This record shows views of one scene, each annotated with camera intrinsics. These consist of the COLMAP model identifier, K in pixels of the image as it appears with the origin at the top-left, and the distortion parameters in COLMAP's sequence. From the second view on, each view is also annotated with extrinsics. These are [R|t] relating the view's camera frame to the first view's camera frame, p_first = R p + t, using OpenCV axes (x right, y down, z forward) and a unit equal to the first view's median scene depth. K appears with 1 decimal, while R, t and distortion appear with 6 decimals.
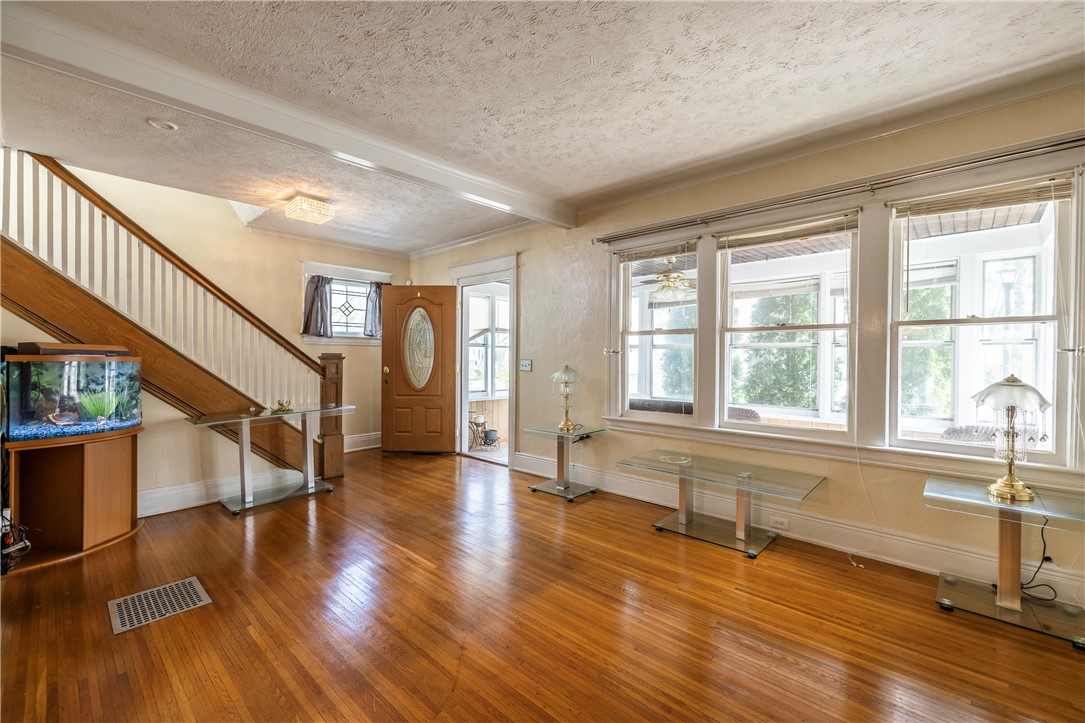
lens RADIAL K [[457.4, 0, 543.5], [0, 457.4, 361.8], [0, 0, 1]] dist [0.004842, -0.000405]
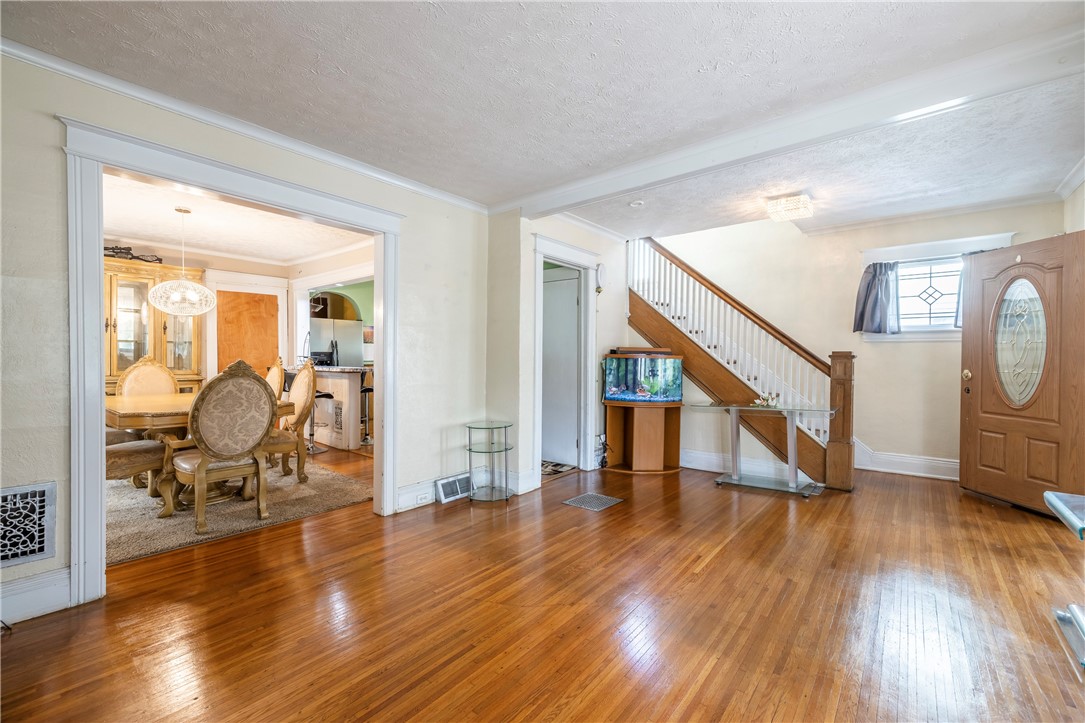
lens RADIAL K [[457.4, 0, 539.8], [0, 457.4, 367.5], [0, 0, 1]] dist [0.004842, -0.000405]
pose [[0.051868, 0.022354, -0.998404, 0.510875], [-0.013132, 0.999678, 0.021700, 0.000158], [0.998568, 0.011985, 0.052145, 0.450320]]
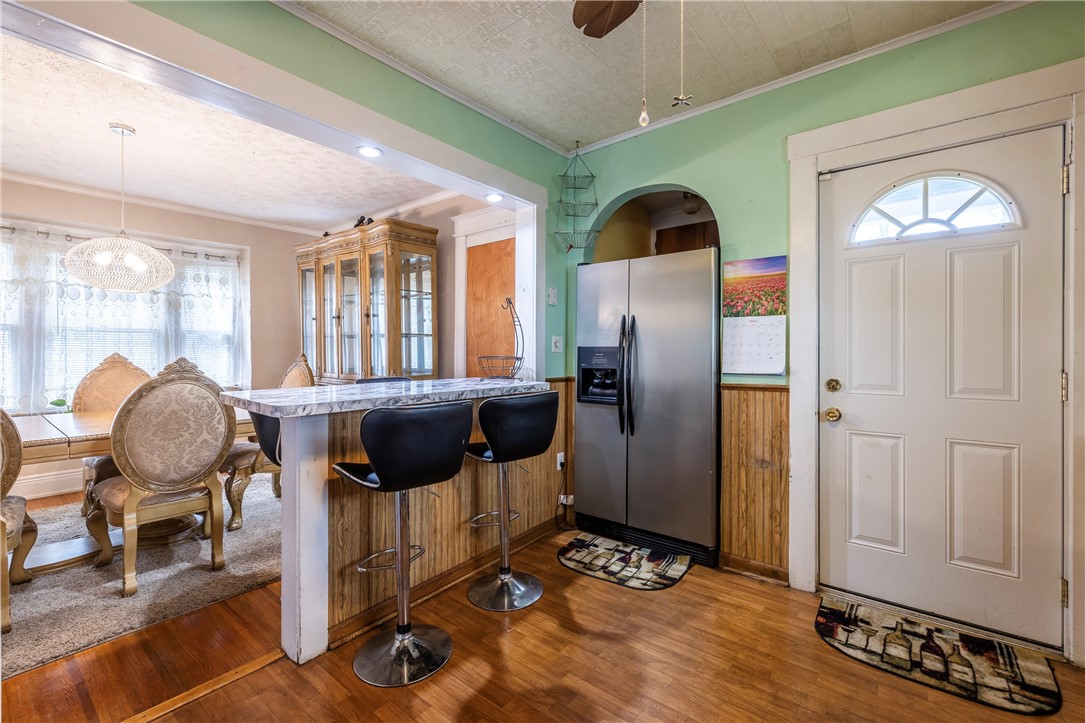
lens RADIAL K [[457.4, 0, 527.7], [0, 457.4, 357.3], [0, 0, 1]] dist [0.004842, -0.000405]
pose [[-0.998959, -0.007463, -0.045000, -1.371932], [-0.008521, 0.999691, 0.023359, -0.011613], [0.044811, 0.023718, -0.998714, 0.390332]]
